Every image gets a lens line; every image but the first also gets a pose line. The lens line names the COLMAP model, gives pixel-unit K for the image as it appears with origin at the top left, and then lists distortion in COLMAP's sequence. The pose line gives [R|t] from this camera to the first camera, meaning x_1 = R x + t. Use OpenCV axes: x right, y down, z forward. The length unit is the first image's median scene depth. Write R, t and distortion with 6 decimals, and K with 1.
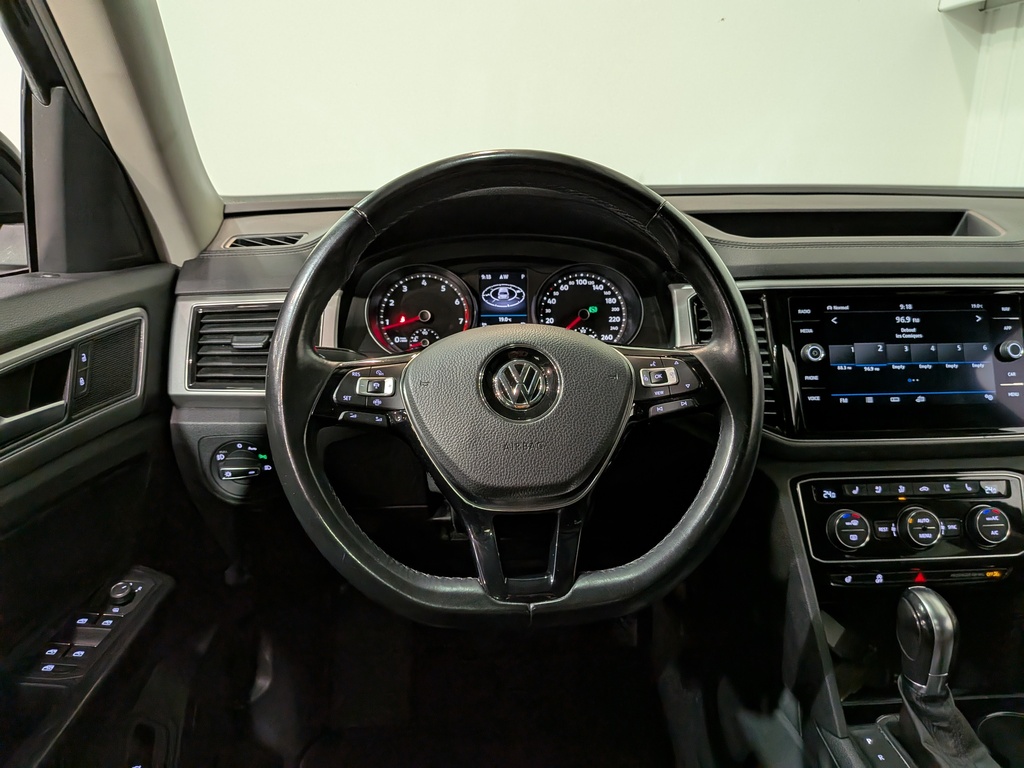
lens RADIAL K [[739.2, 0, 520.1], [0, 739.2, 375.8], [0, 0, 1]] dist [0.065708, -0.110961]
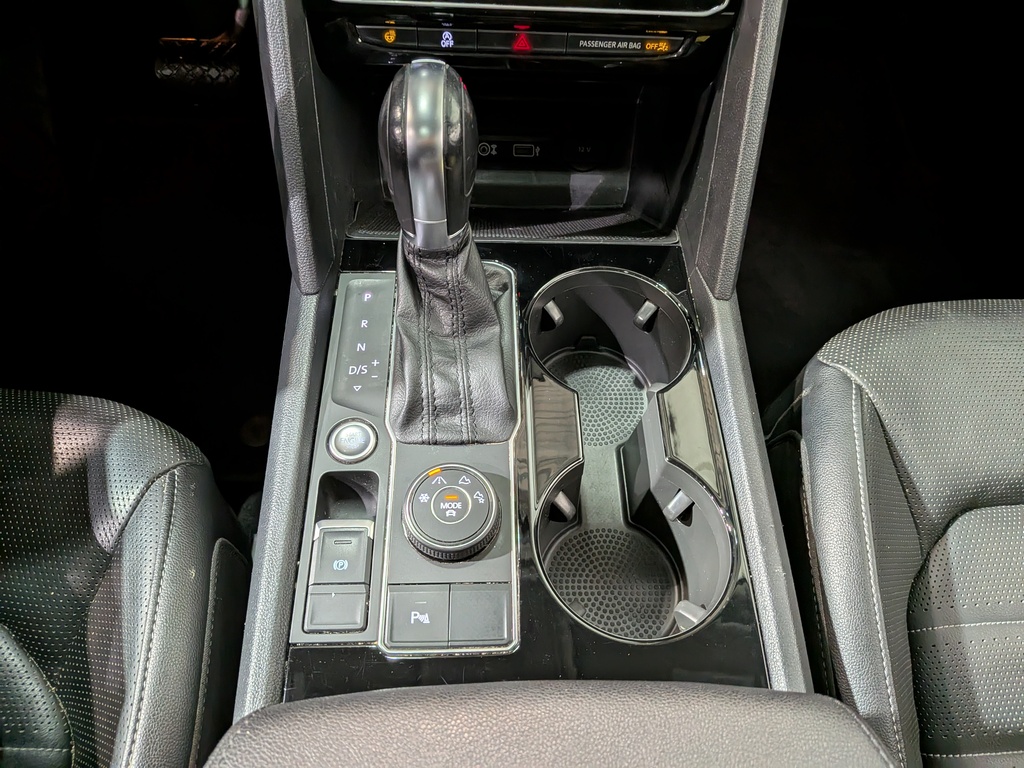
lens RADIAL K [[739.2, 0, 522.1], [0, 739.2, 388.4], [0, 0, 1]] dist [0.065708, -0.110961]
pose [[0.997979, 0.055140, 0.031579, 0.523447], [-0.062317, 0.752192, 0.655991, 0.093674], [0.012418, -0.656633, 0.754108, 0.390255]]
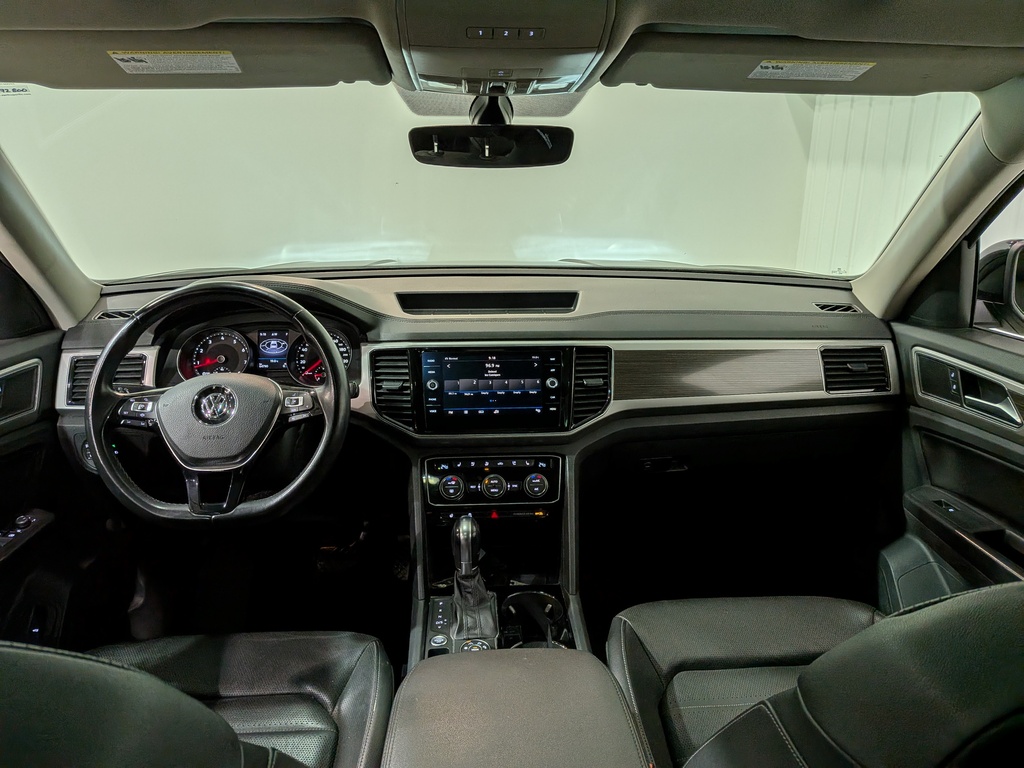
lens RADIAL K [[739.2, 0, 520.2], [0, 739.2, 378.7], [0, 0, 1]] dist [0.065708, -0.110961]
pose [[0.999935, 0.002042, 0.011207, 0.565282], [-0.002037, 0.999998, -0.000500, -0.043951], [-0.011208, 0.000477, 0.999937, -0.702591]]
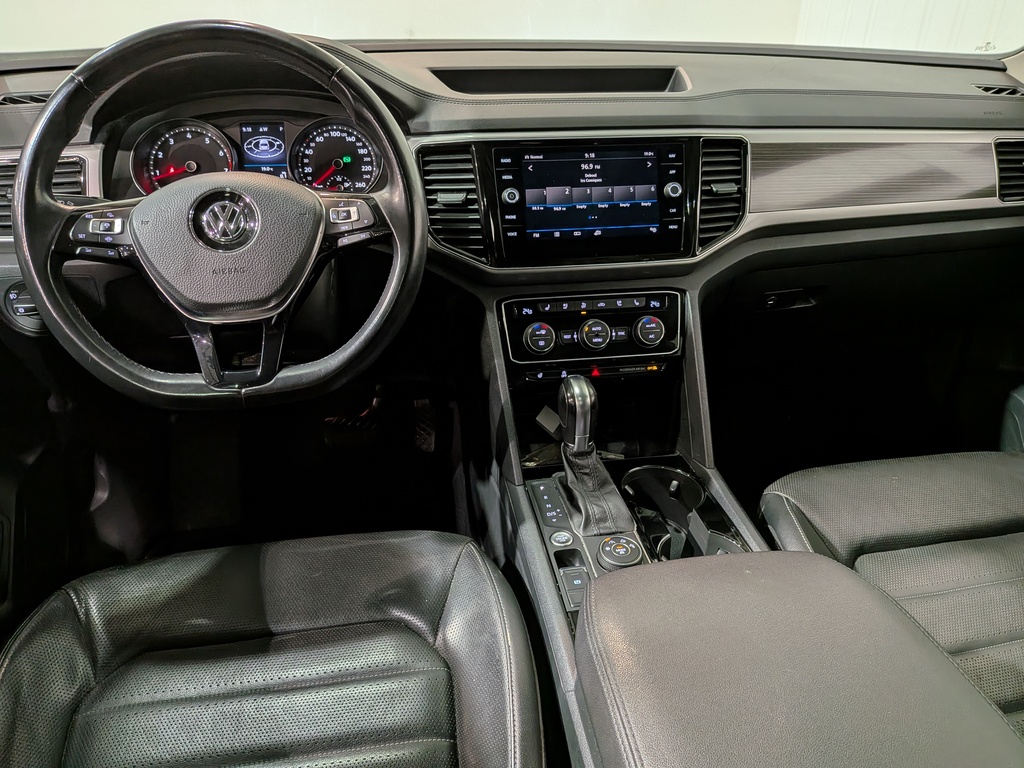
lens RADIAL K [[739.2, 0, 504.7], [0, 739.2, 388.8], [0, 0, 1]] dist [0.065708, -0.110961]
pose [[0.993733, -0.042270, 0.103478, 0.238019], [0.019835, 0.977733, 0.208913, 0.024158], [-0.110005, -0.205551, 0.972444, -0.245998]]
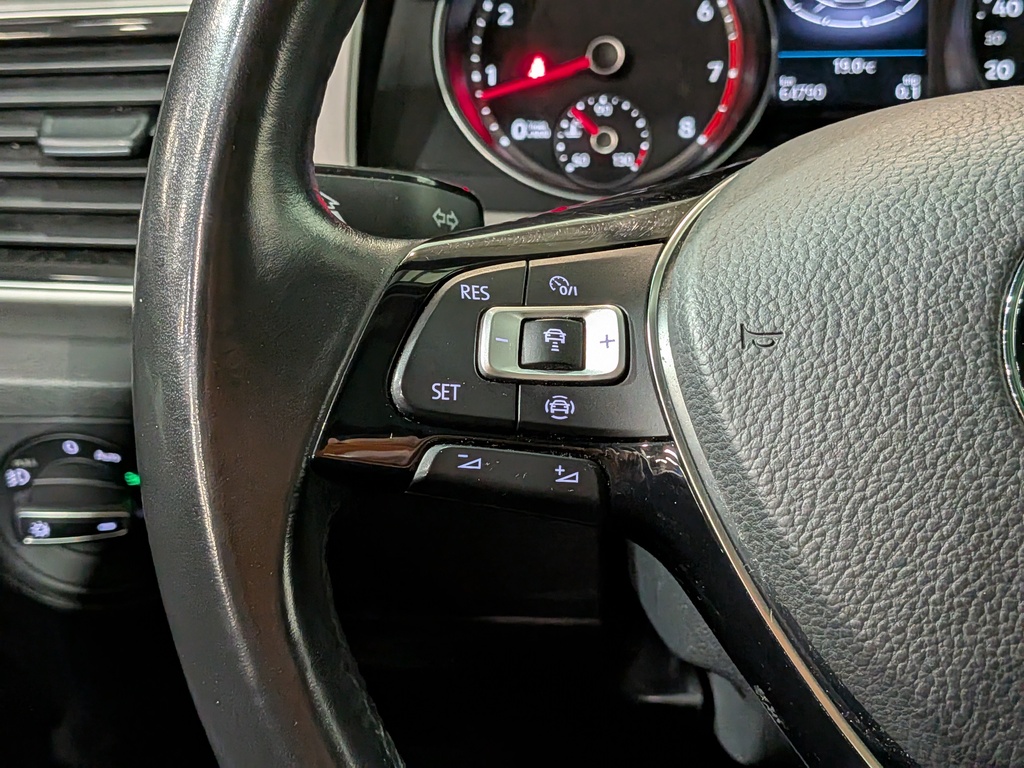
lens RADIAL K [[1490.9, 0, 457.0], [0, 1490.9, 396.2], [0, 0, 1]] dist [0.055965, 0.000000]
pose [[0.991616, 0.031751, -0.125258, -0.120175], [-0.013518, 0.989513, 0.143812, -0.029793], [0.128510, -0.140913, 0.981646, 0.364283]]
